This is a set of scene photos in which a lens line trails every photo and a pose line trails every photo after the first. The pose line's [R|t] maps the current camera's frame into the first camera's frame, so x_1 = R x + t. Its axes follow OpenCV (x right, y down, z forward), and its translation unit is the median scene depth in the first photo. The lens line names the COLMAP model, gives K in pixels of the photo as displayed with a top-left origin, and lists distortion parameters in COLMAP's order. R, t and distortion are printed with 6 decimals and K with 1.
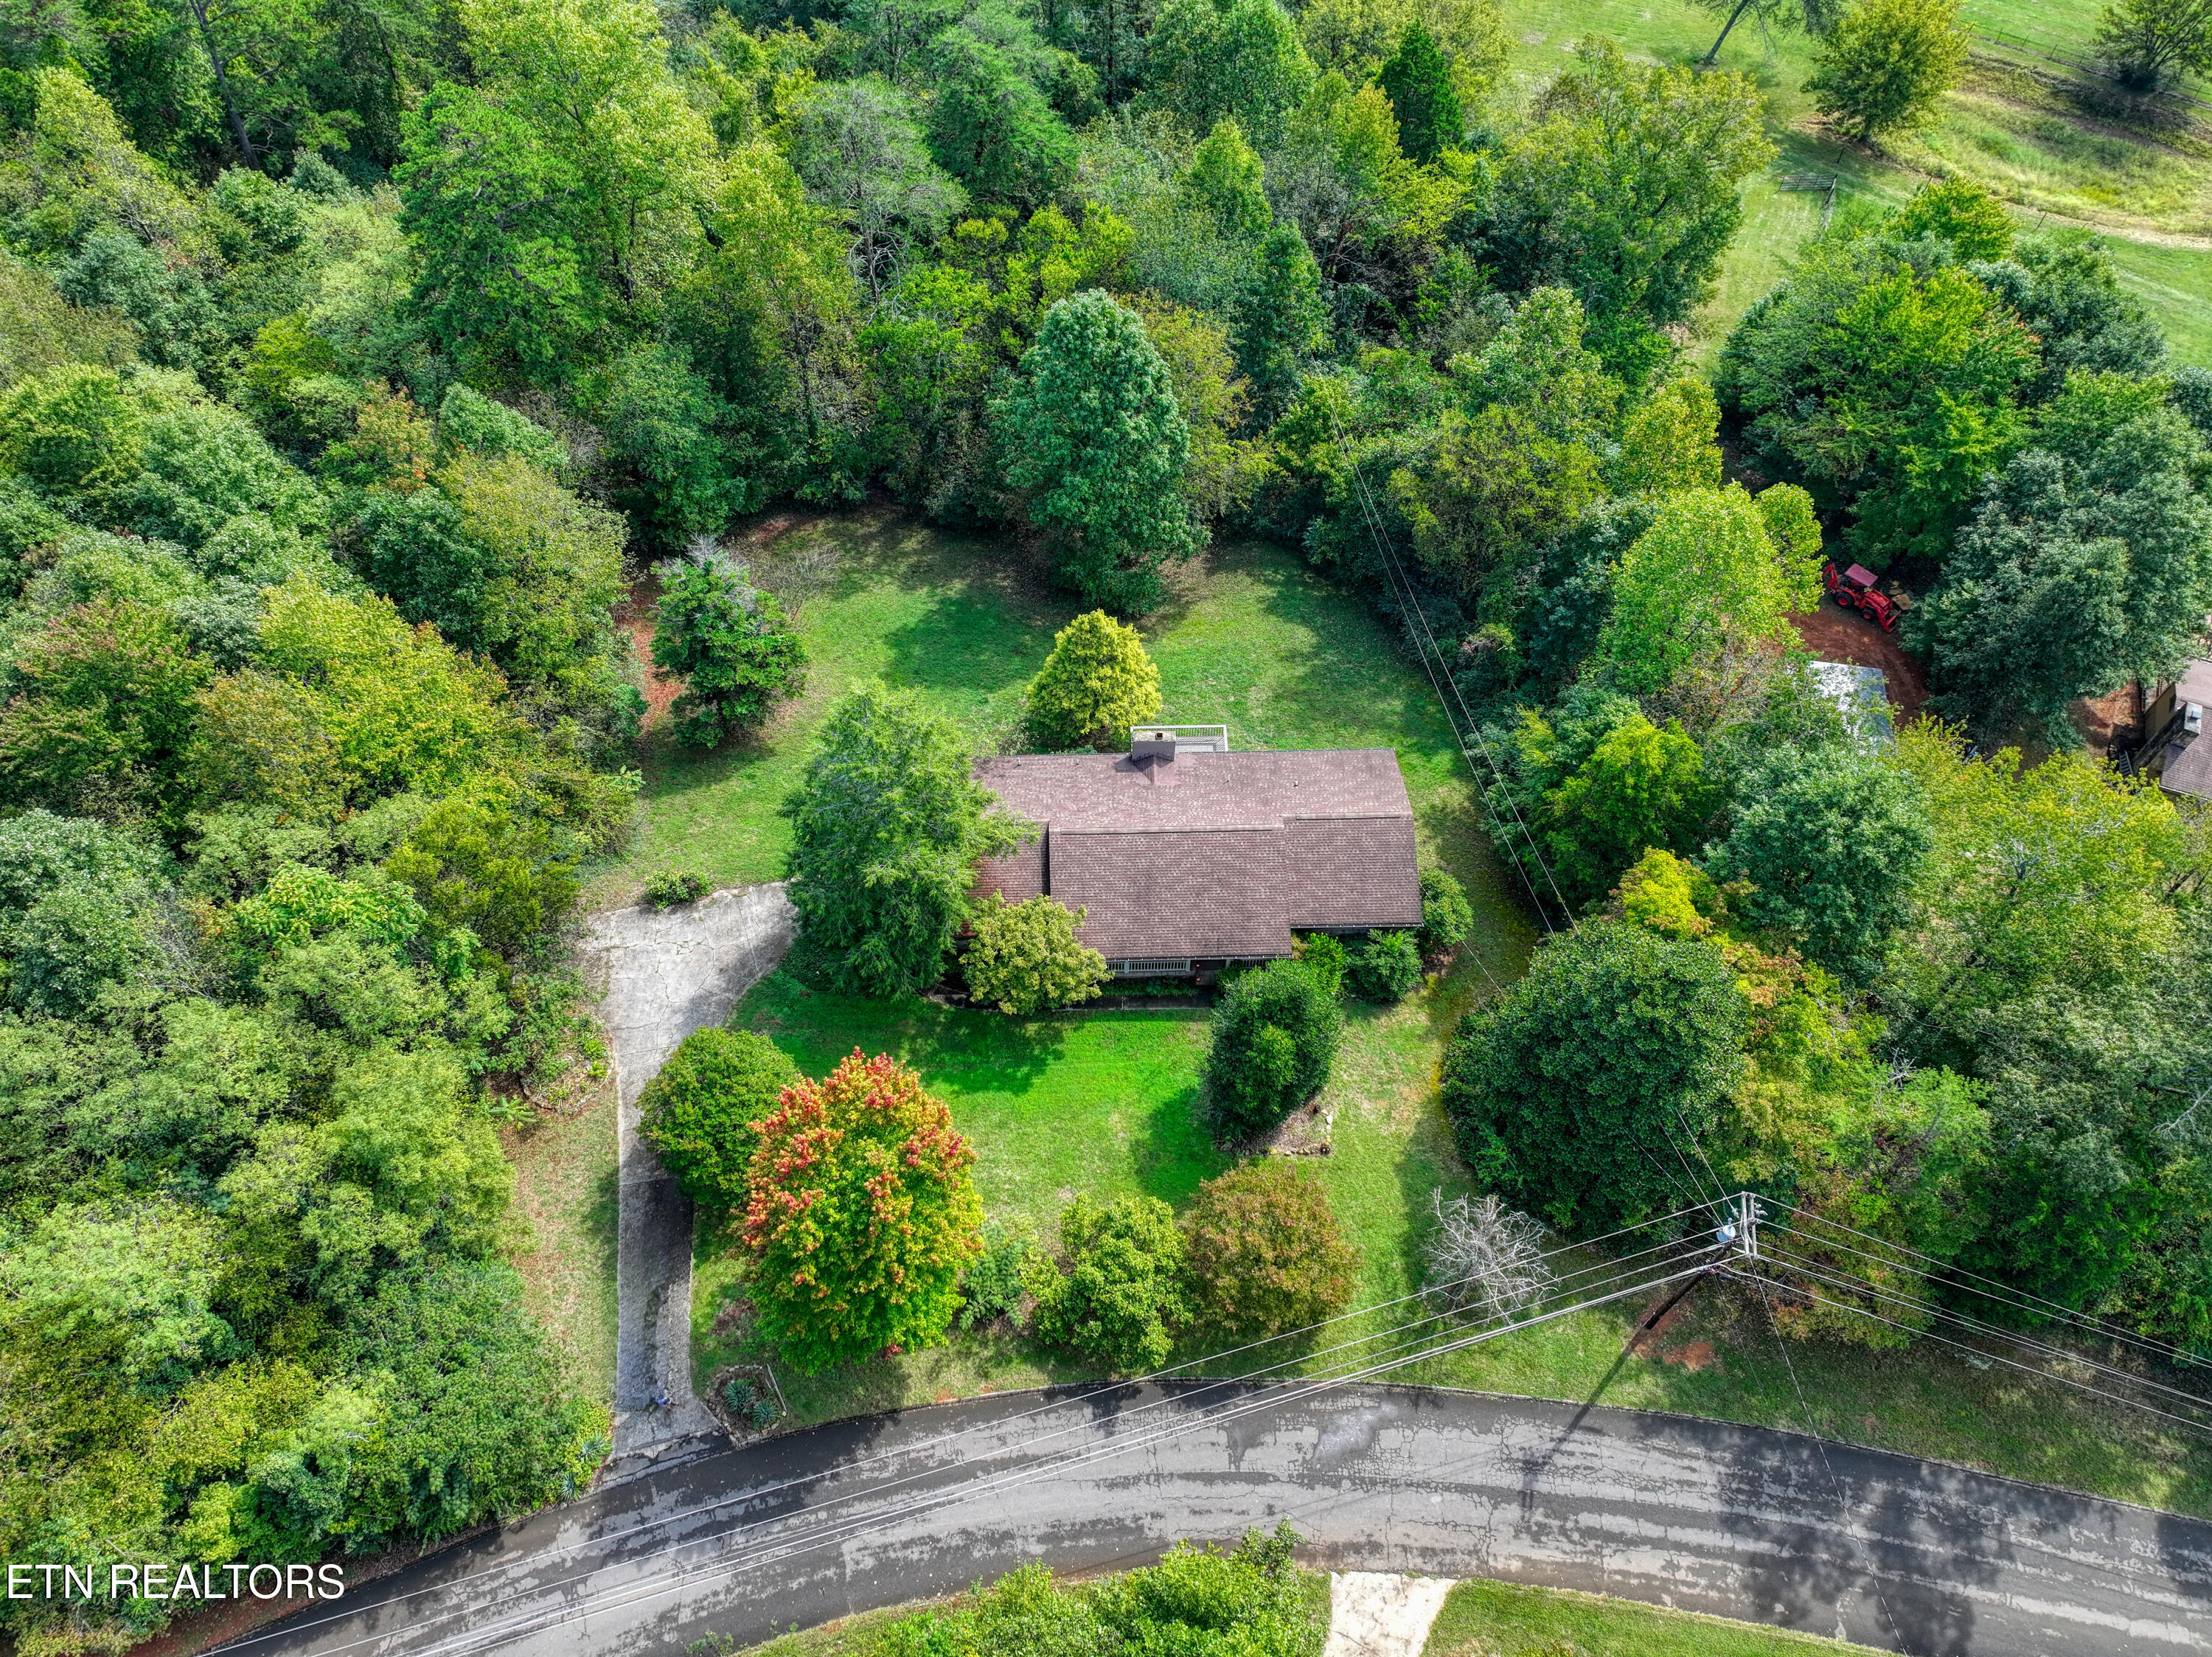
lens RADIAL K [[1562.5, 0, 1116.2], [0, 1562.5, 829.2], [0, 0, 1]] dist [0.005005, -0.000982]
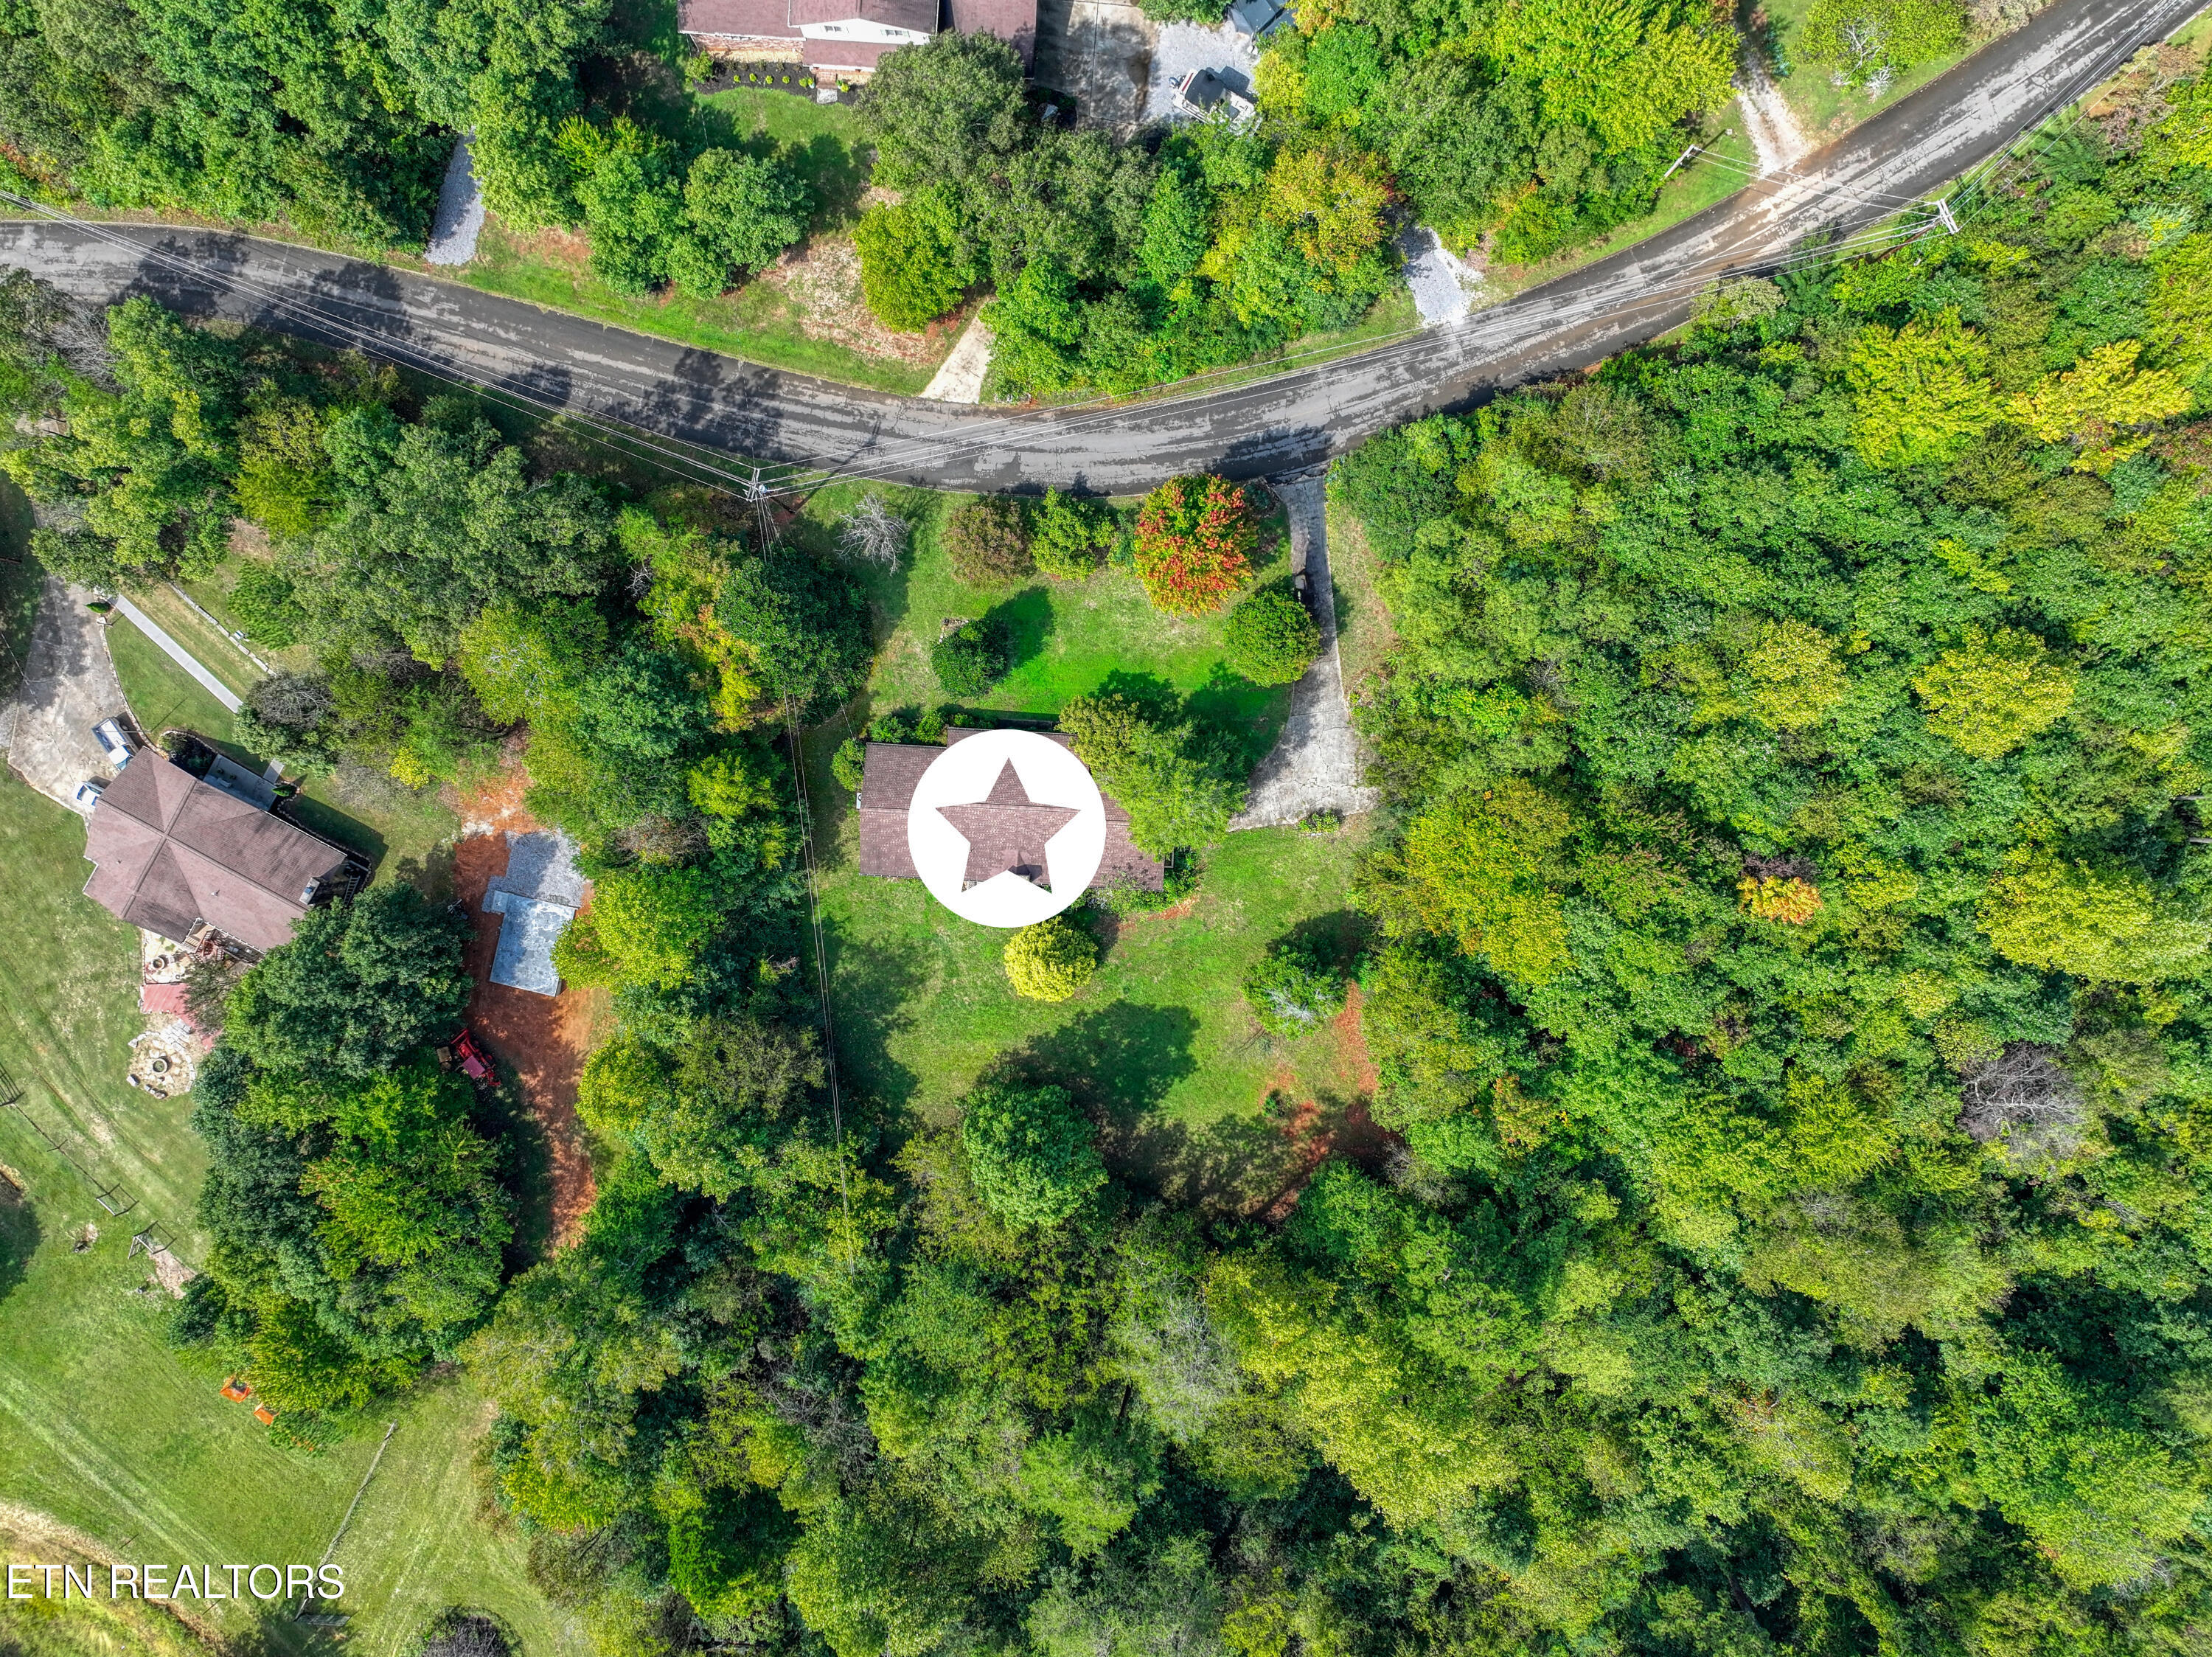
lens RADIAL K [[1562.5, 0, 1112.6], [0, 1562.5, 831.2], [0, 0, 1]] dist [0.005005, -0.000982]
pose [[-0.996391, -0.084866, 0.001559, -0.088475], [0.071294, -0.826793, 0.557970, -1.094076], [-0.046064, 0.556067, 0.829860, -0.400994]]
